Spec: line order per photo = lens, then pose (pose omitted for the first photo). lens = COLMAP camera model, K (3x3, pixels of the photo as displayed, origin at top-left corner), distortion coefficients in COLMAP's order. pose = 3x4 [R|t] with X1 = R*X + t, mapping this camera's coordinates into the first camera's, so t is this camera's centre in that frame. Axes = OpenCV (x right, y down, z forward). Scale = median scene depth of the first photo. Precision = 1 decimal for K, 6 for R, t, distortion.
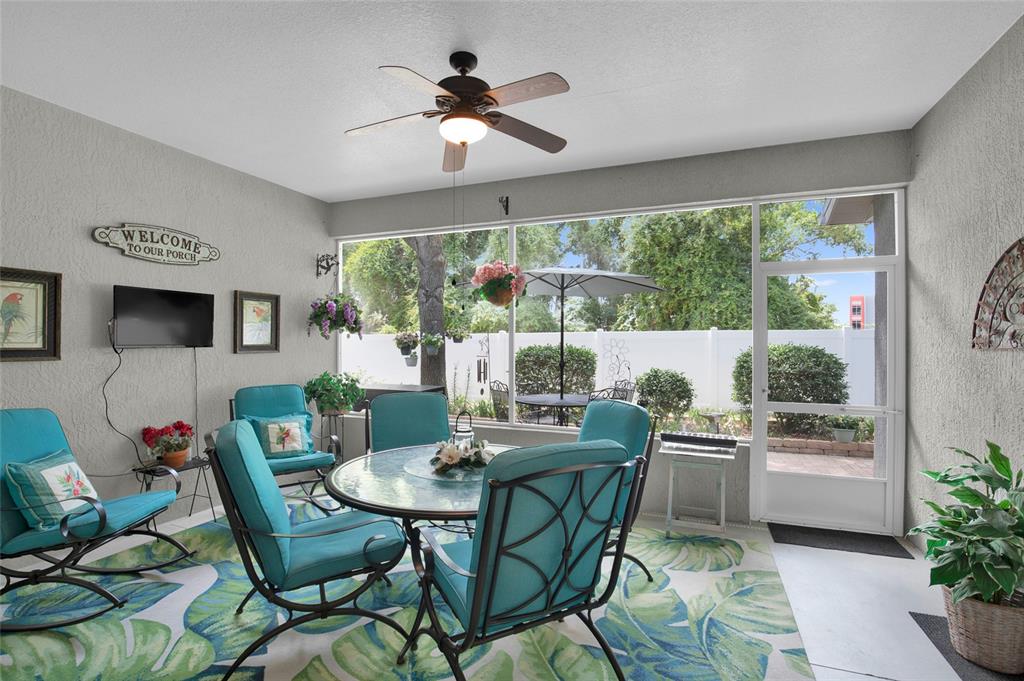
lens RADIAL K [[474.5, 0, 512.0], [0, 474.5, 340.5], [0, 0, 1]] dist [-0.017510, 0.001482]
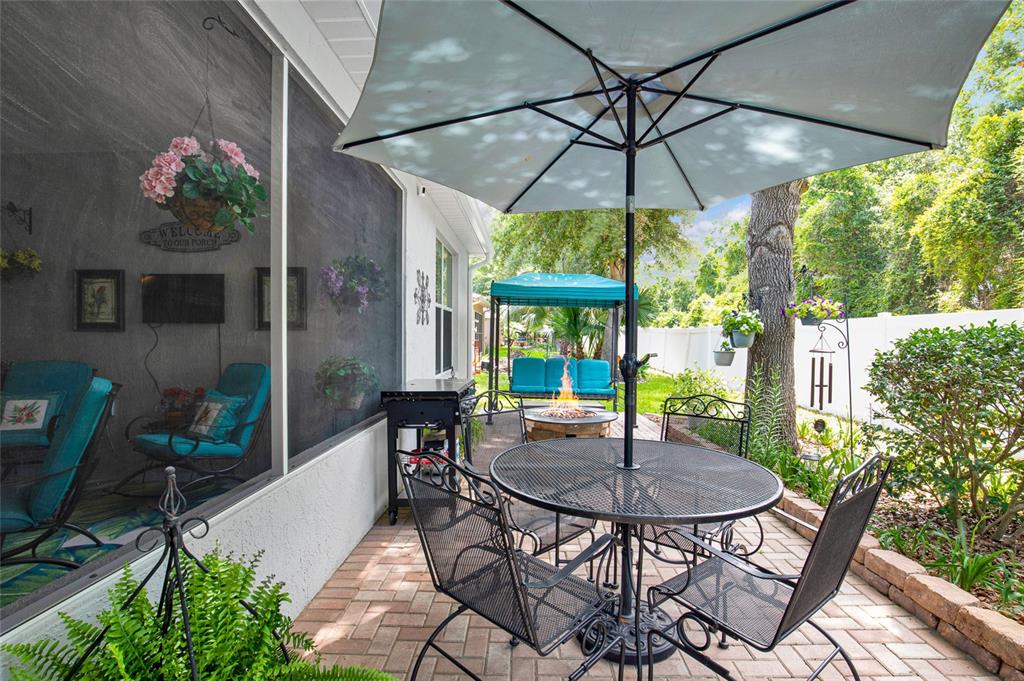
lens RADIAL K [[494.7, 0, 512.3], [0, 494.7, 352.1], [0, 0, 1]] dist [-0.032201, 0.000191]
pose [[0.375113, 0.028752, -0.926533, 0.692647], [-0.002644, 0.999548, 0.029948, 0.047833], [0.926975, -0.008784, 0.375019, 1.286368]]
